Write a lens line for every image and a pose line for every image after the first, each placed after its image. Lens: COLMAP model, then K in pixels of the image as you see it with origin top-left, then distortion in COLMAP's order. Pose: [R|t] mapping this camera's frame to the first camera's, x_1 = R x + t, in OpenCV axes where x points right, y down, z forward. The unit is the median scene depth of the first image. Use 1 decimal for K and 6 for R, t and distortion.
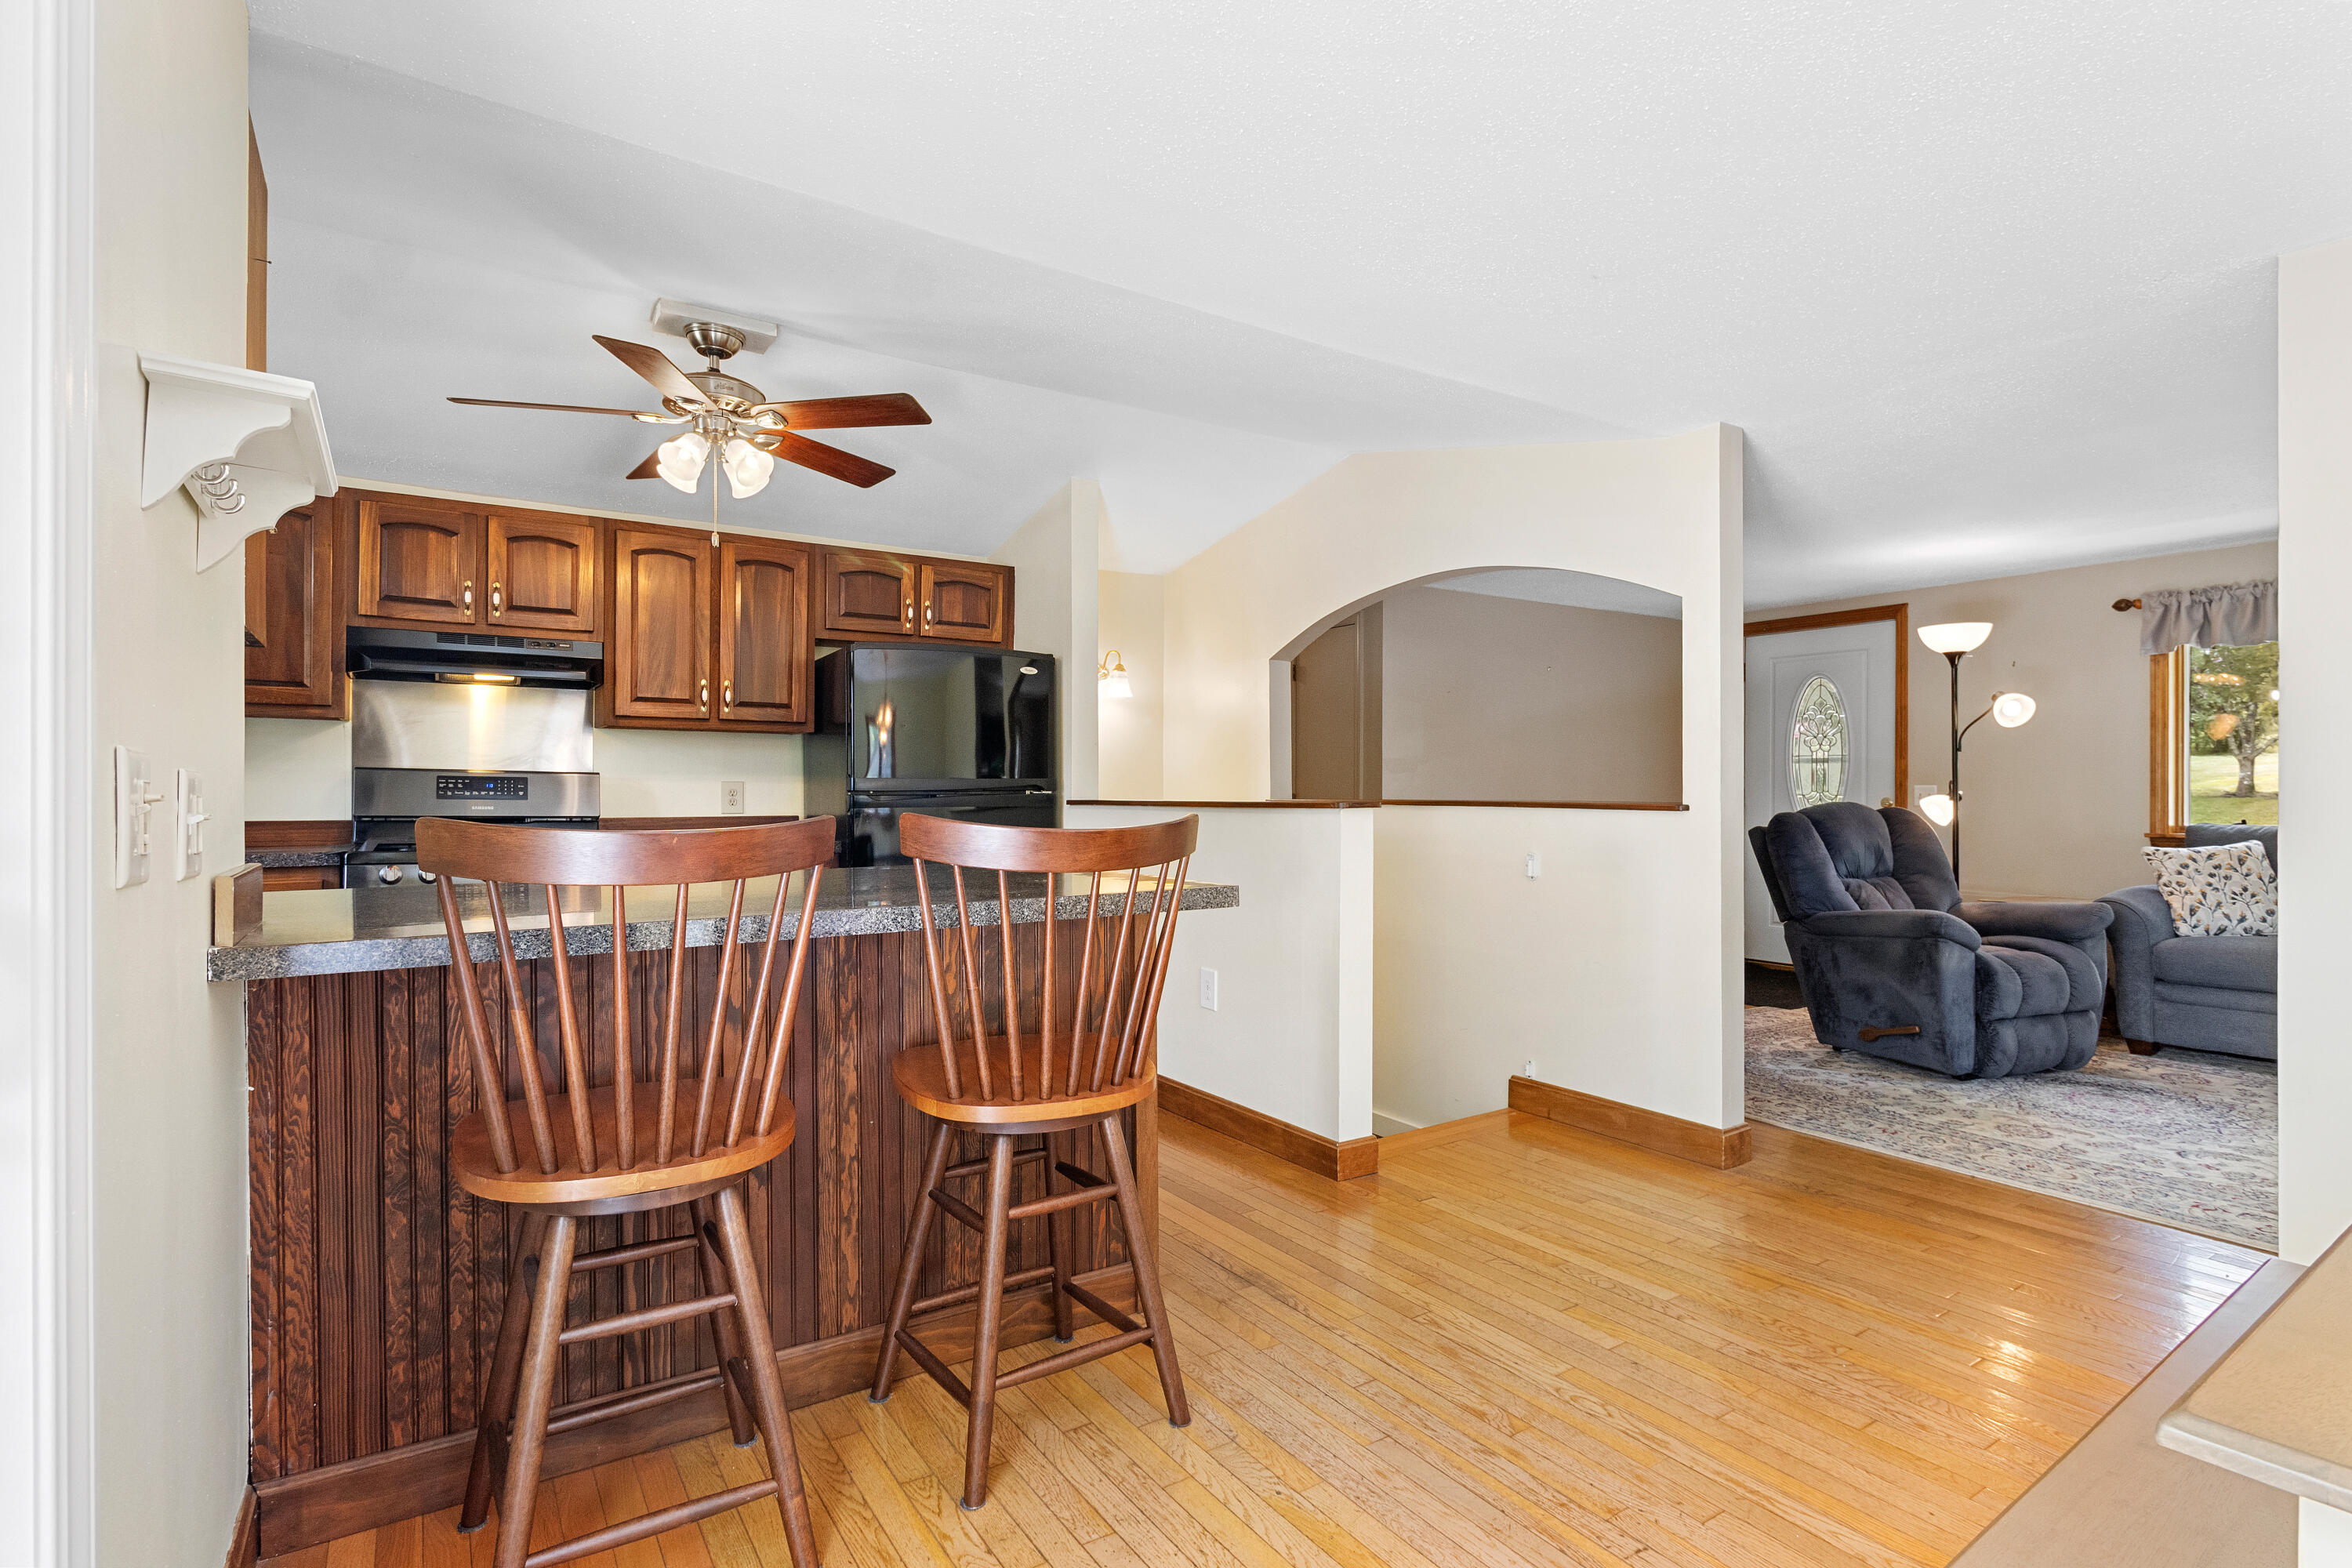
lens RADIAL K [[1164.4, 0, 1187.5], [0, 1164.4, 792.6], [0, 0, 1]] dist [-0.002441, -0.001024]
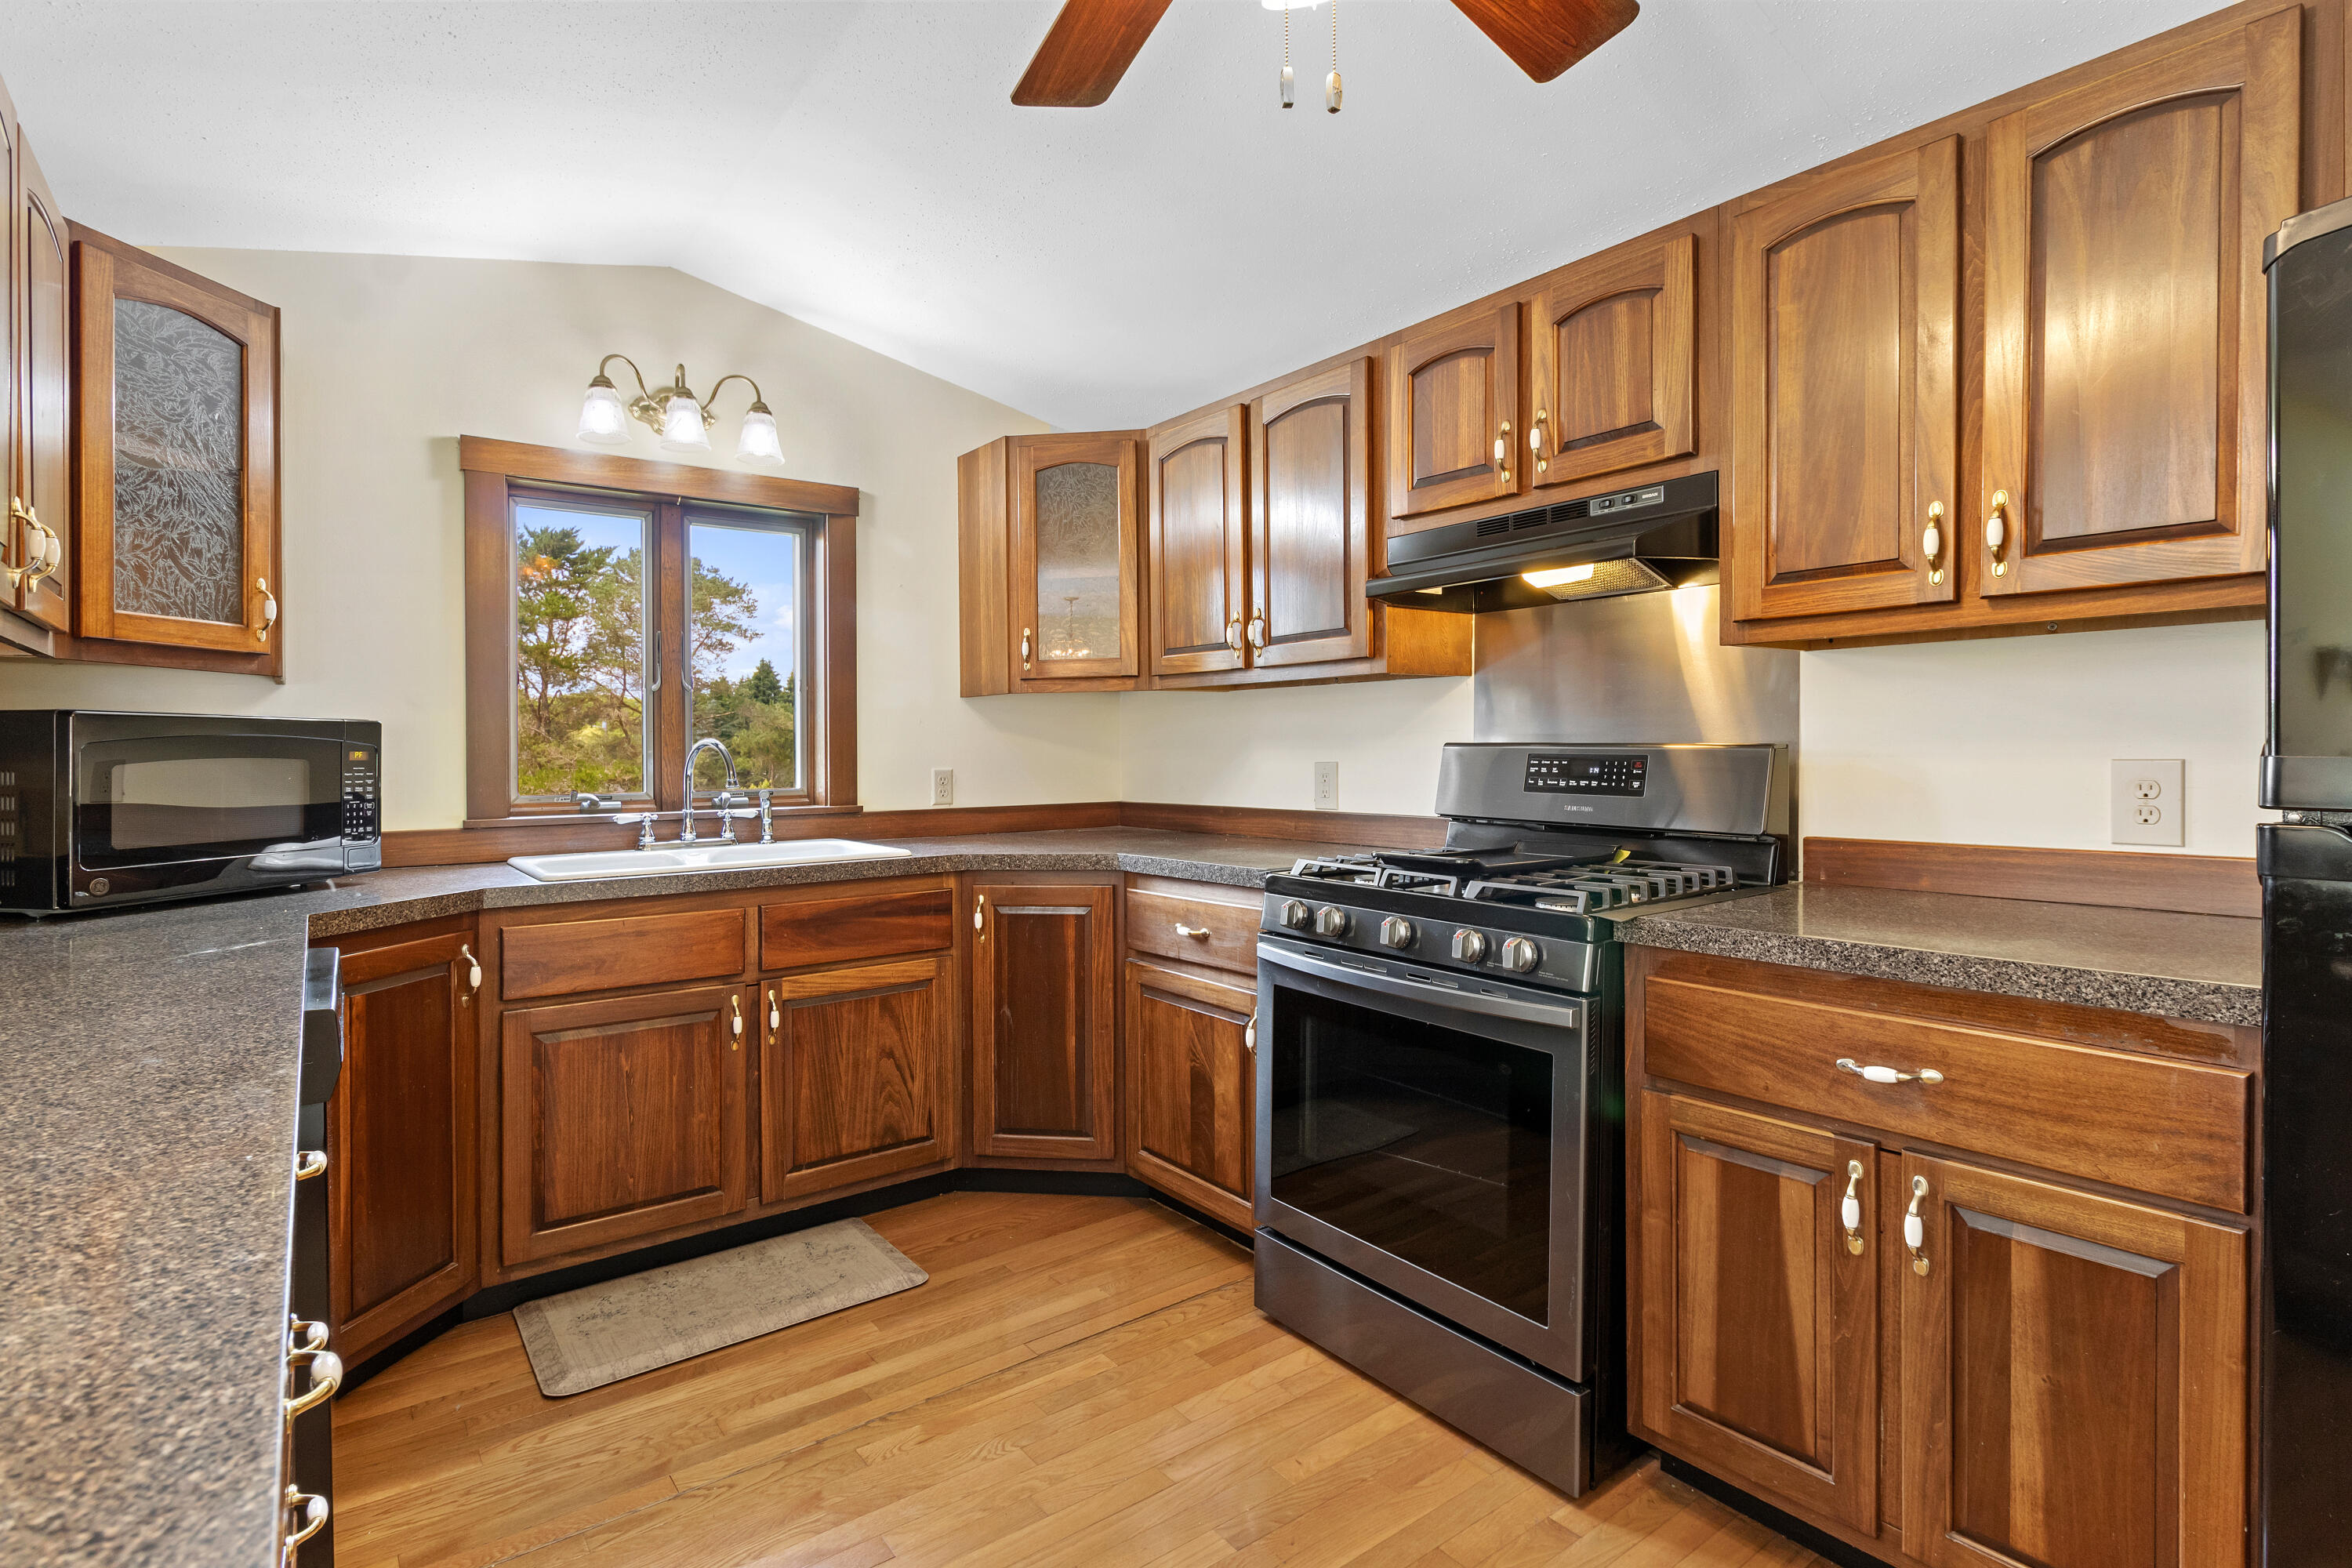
lens RADIAL K [[1135.3, 0, 1172.4], [0, 1135.3, 763.3], [0, 0, 1]] dist [-0.002595, -0.000603]
pose [[0.061156, 0.003676, -0.998121, -0.053531], [-0.000084, 0.999993, 0.003678, -0.011397], [0.998128, -0.000141, 0.061156, 0.734968]]
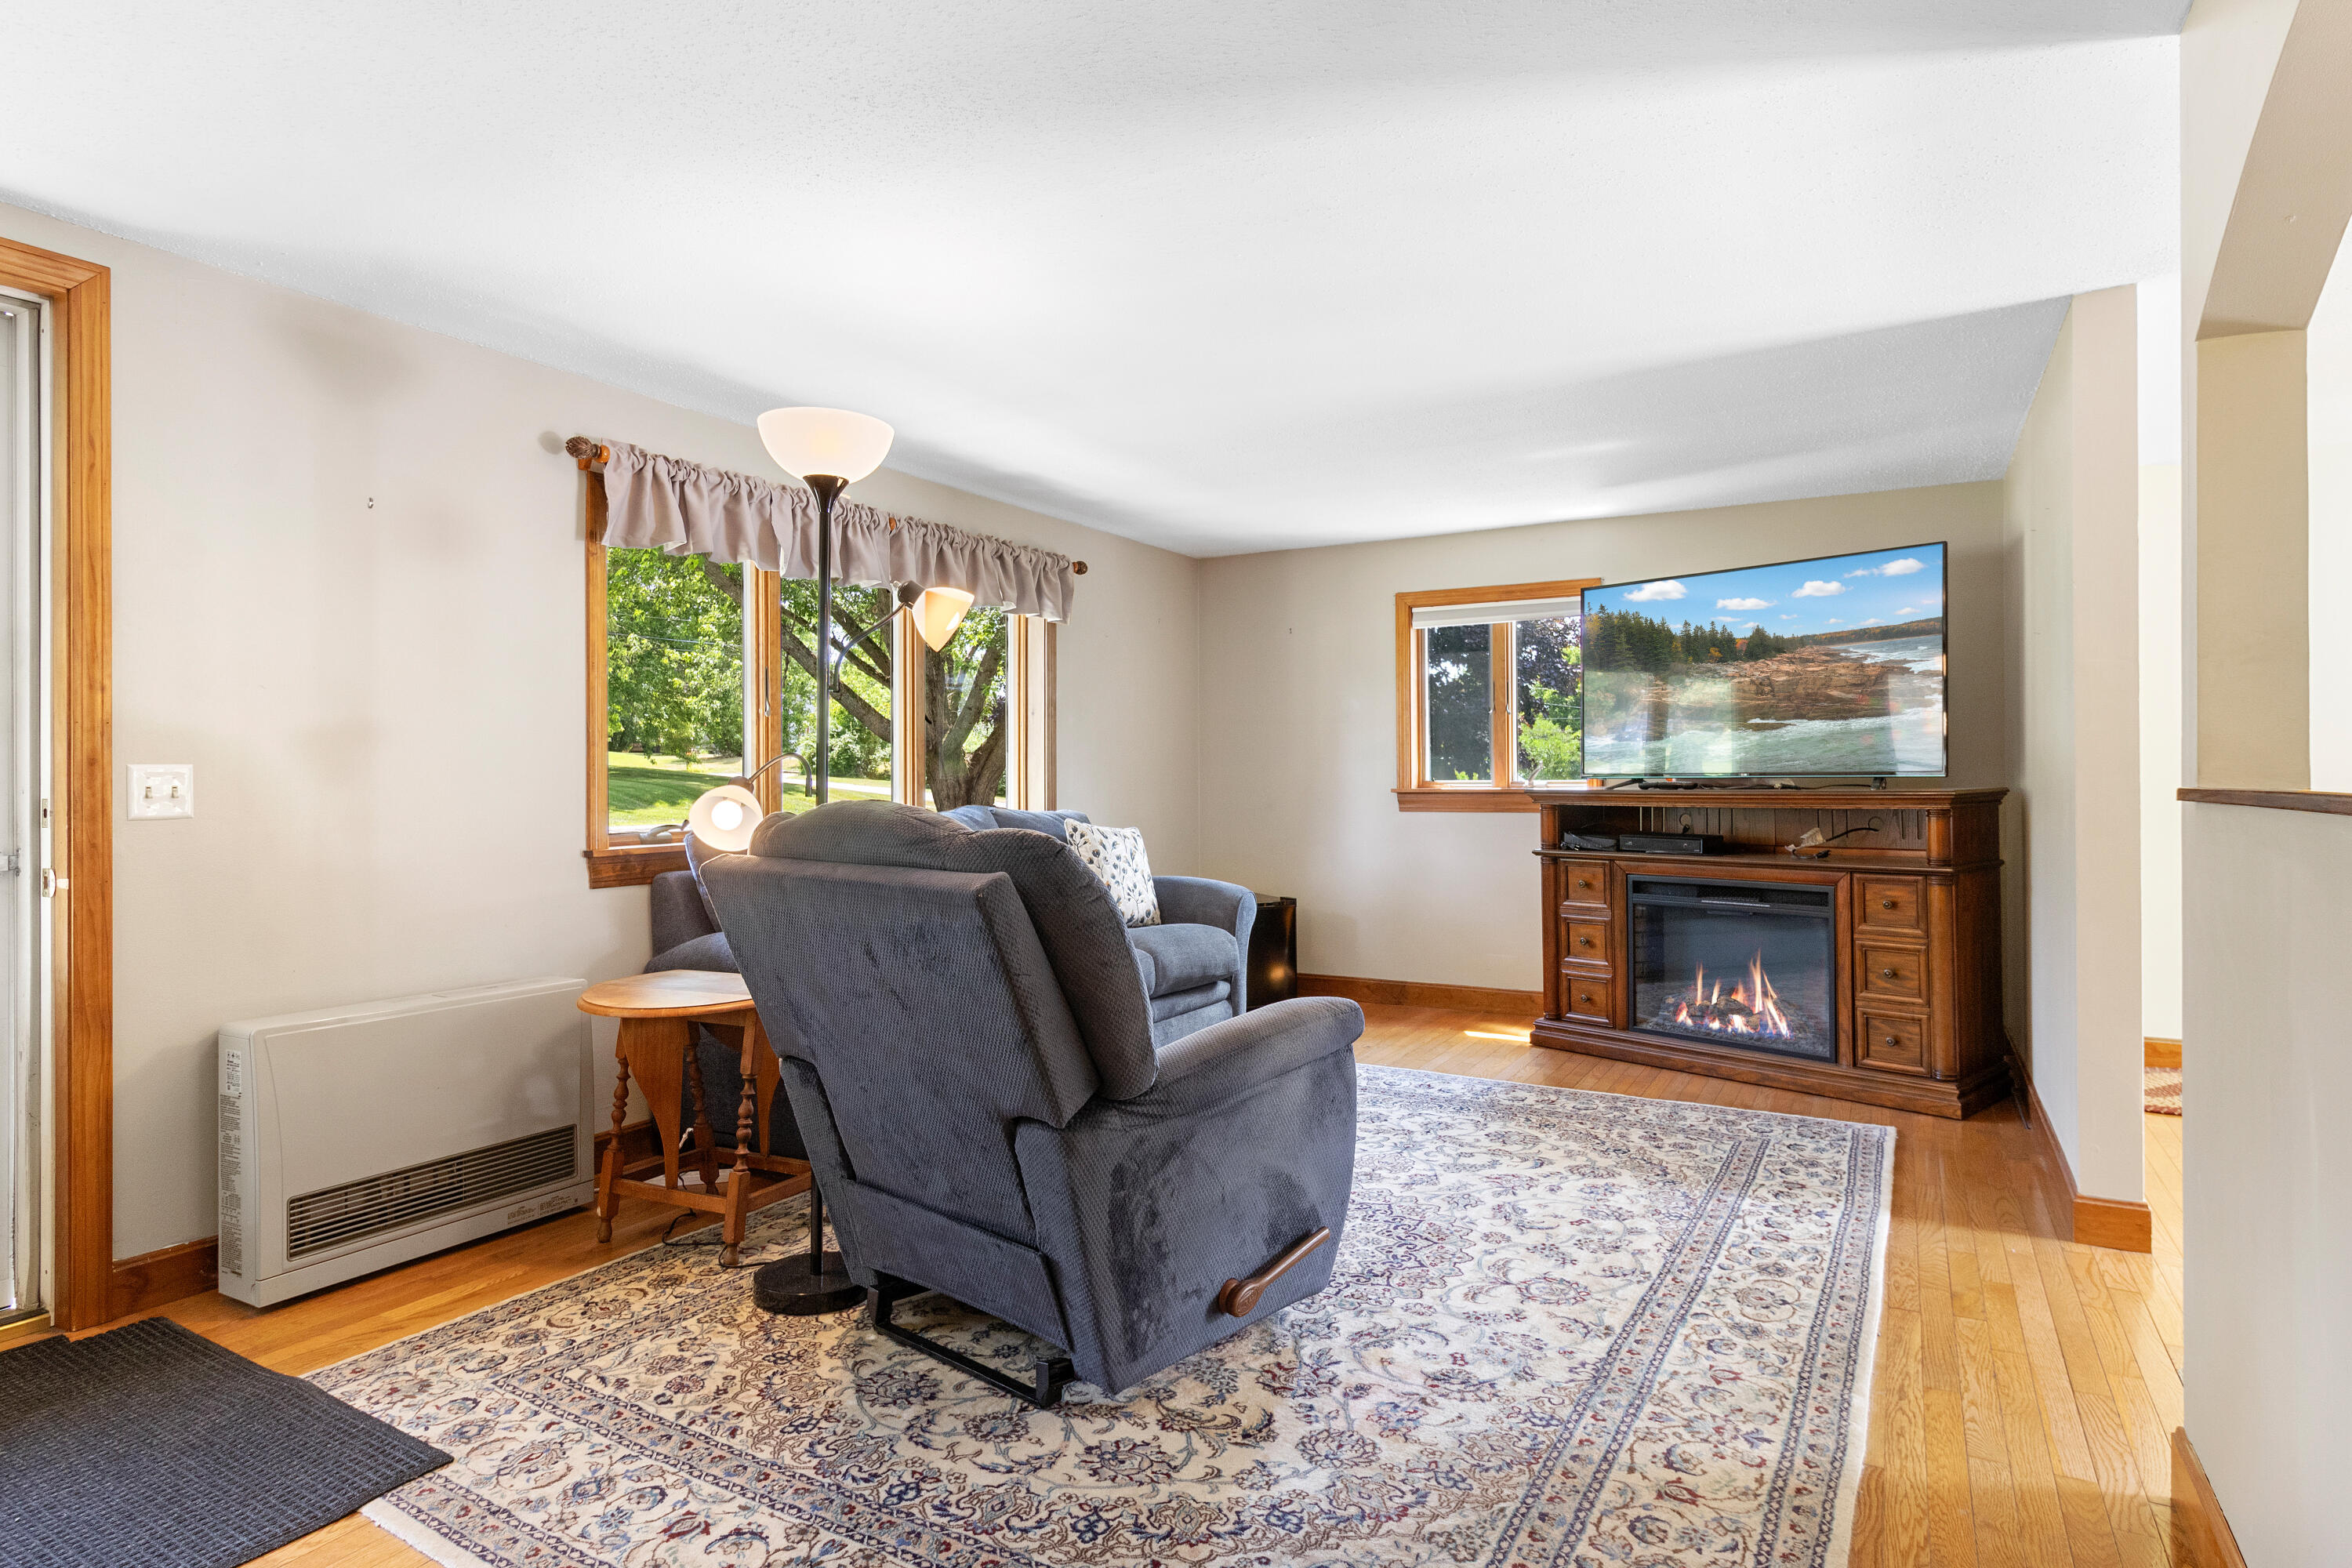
lens RADIAL K [[1277.6, 0, 1183.0], [0, 1277.6, 770.0], [0, 0, 1]] dist [-0.000388, 0.002684]
pose [[-0.455185, 0.010727, 0.890332, 0.144546], [0.010955, 0.999919, -0.006446, 0.000447], [-0.890330, 0.006819, -0.455266, 1.298777]]
